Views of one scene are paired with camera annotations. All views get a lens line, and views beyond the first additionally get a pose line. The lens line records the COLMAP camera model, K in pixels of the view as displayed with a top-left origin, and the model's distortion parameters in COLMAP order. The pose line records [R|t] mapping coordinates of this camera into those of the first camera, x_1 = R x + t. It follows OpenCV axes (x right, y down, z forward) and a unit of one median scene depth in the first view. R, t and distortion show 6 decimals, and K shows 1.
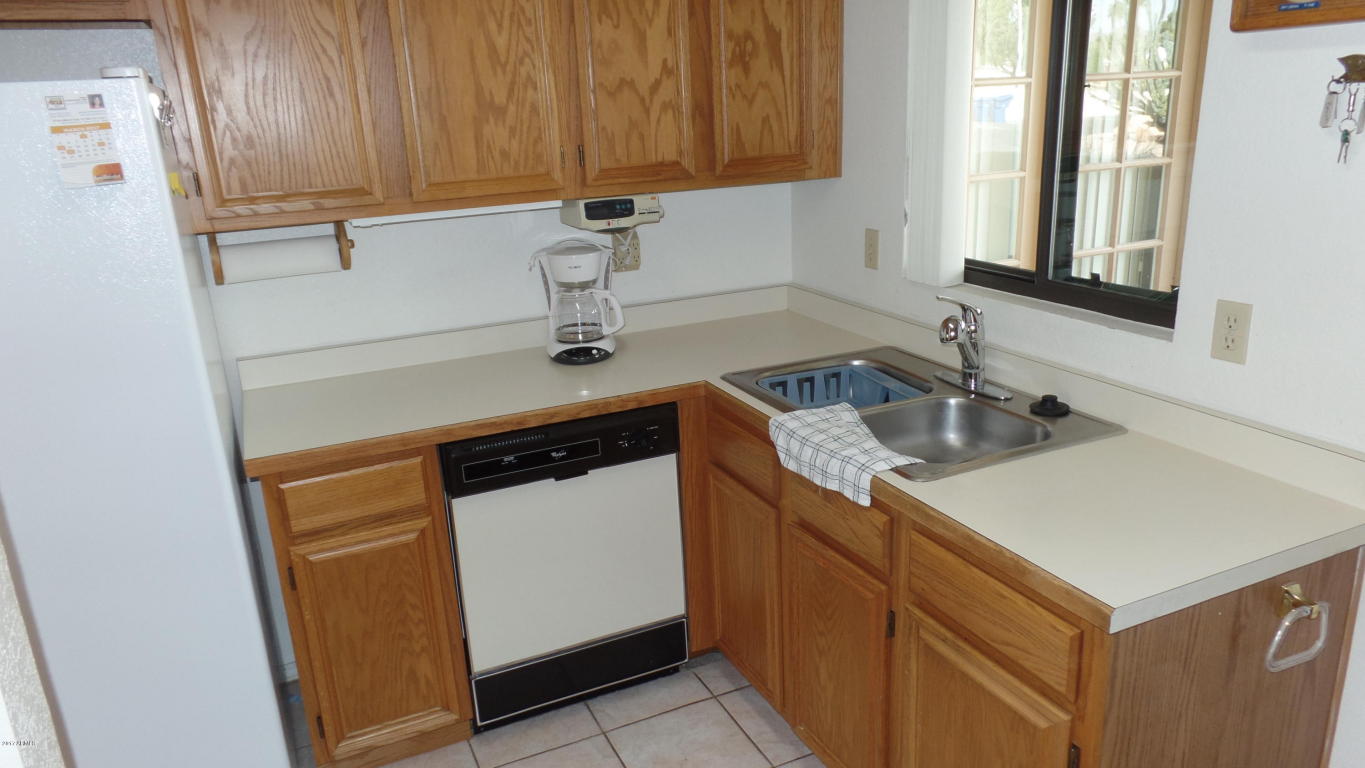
lens RADIAL K [[930.0, 0, 682.5], [0, 930.0, 384.0], [0, 0, 1]] dist [-0.001035, -0.000143]
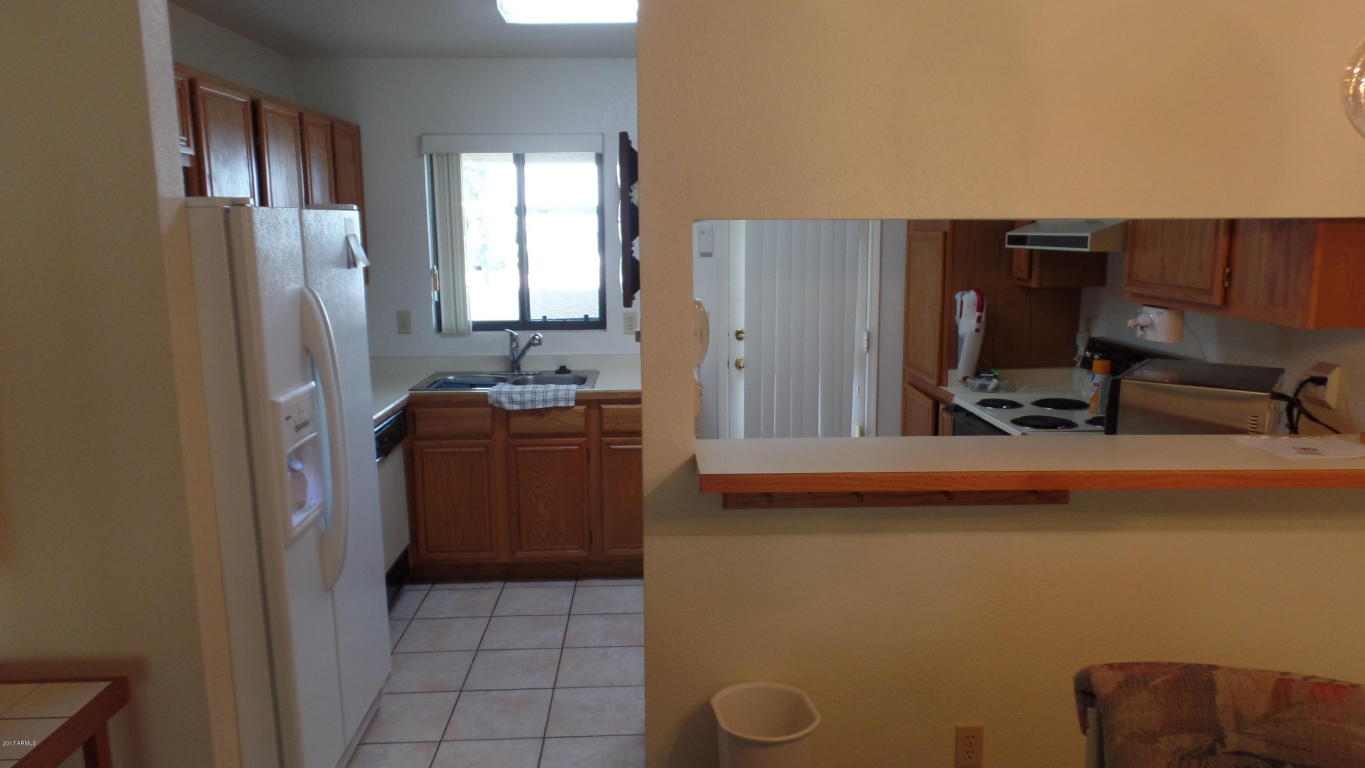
lens RADIAL K [[930.0, 0, 682.5], [0, 930.0, 384.0], [0, 0, 1]] dist [-0.001035, -0.000143]
pose [[0.385360, -0.113919, 0.915708, -1.626698], [0.261181, 0.965236, 0.010167, 0.110988], [-0.885032, 0.235247, 0.401717, -0.185213]]
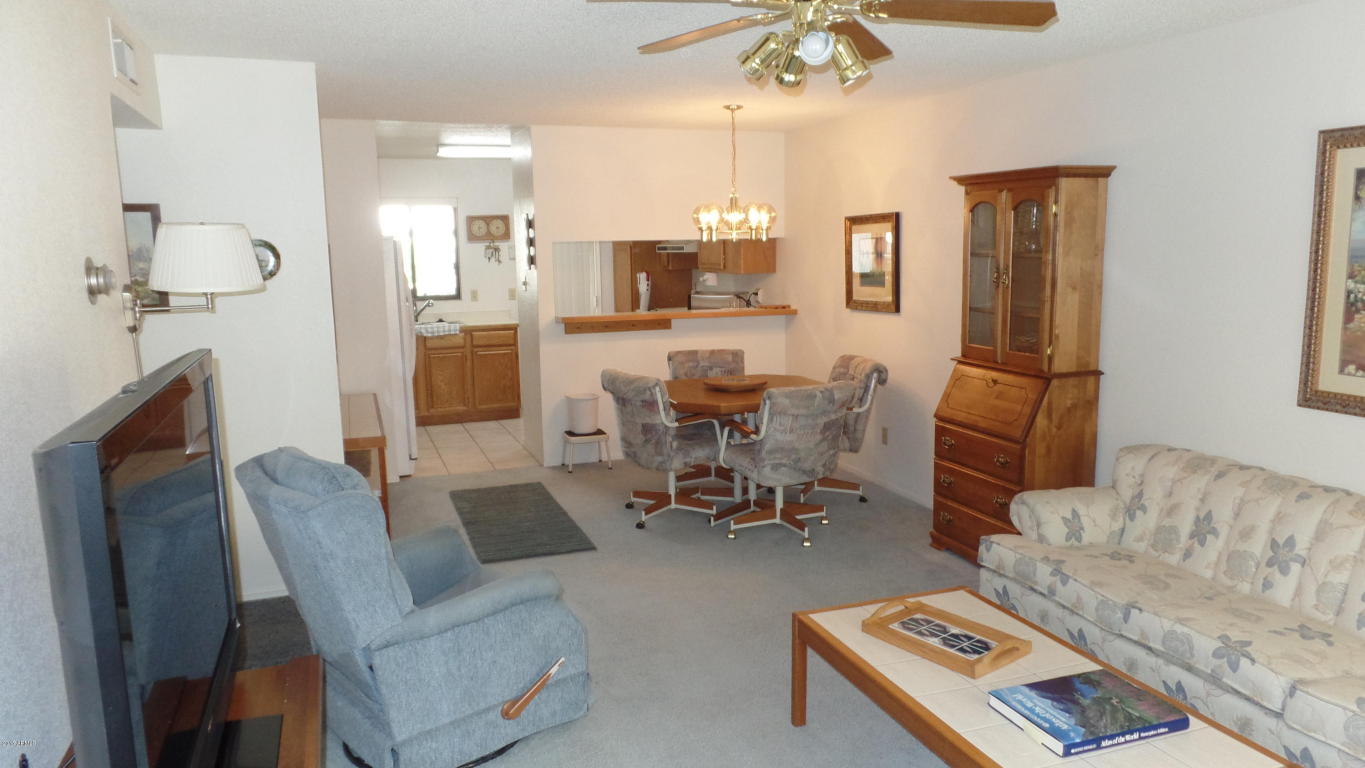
lens RADIAL K [[930.0, 0, 682.5], [0, 930.0, 384.0], [0, 0, 1]] dist [-0.001035, -0.000143]
pose [[0.078701, -0.100893, 0.991780, -3.932223], [0.304345, 0.949801, 0.072471, 0.336551], [-0.949305, 0.296140, 0.105457, -0.460538]]
